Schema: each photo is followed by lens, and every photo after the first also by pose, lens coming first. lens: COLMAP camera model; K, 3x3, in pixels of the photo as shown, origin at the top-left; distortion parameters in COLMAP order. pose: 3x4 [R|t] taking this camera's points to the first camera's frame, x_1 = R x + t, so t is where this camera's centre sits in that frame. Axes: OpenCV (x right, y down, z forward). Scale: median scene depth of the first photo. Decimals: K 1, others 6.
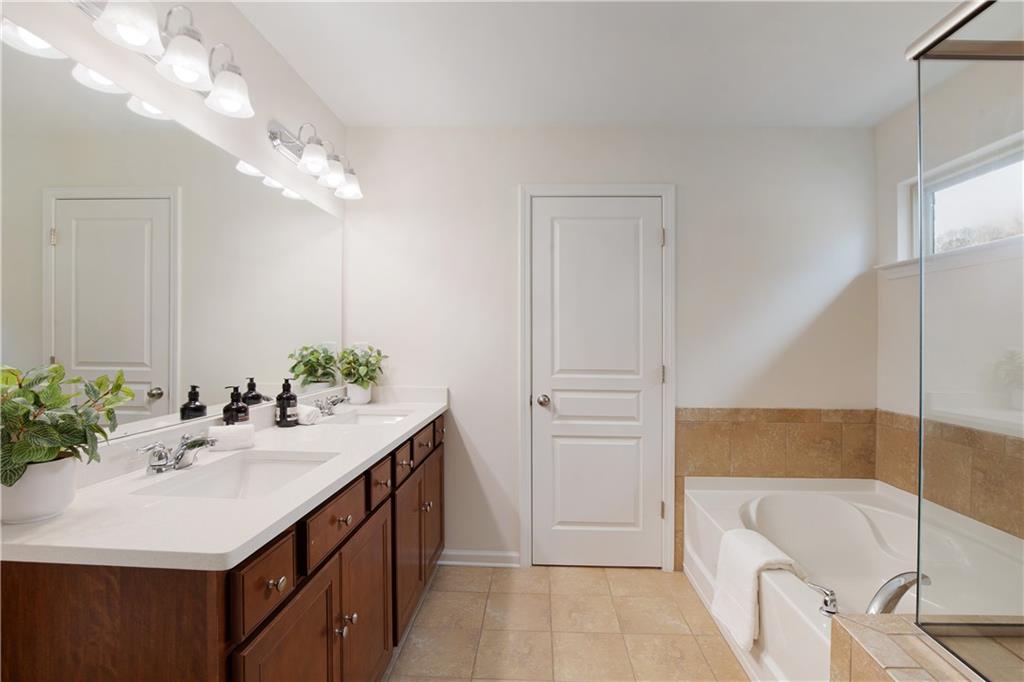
lens RADIAL K [[477.9, 0, 516.8], [0, 477.9, 338.8], [0, 0, 1]] dist [-0.021675, 0.003326]
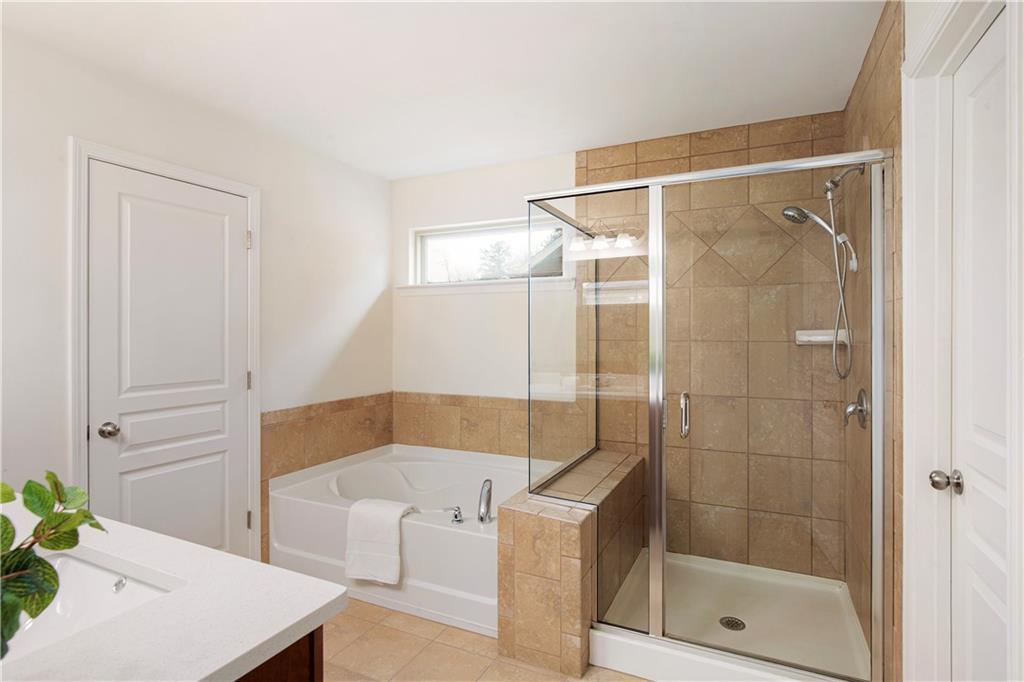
lens RADIAL K [[523.1, 0, 511.3], [0, 523.1, 335.1], [0, 0, 1]] dist [0.001981, 0.000831]
pose [[0.411973, -0.015473, 0.911065, -0.450559], [0.007568, 0.999879, 0.013559, -0.029576], [-0.911165, 0.001310, 0.412040, 0.069974]]
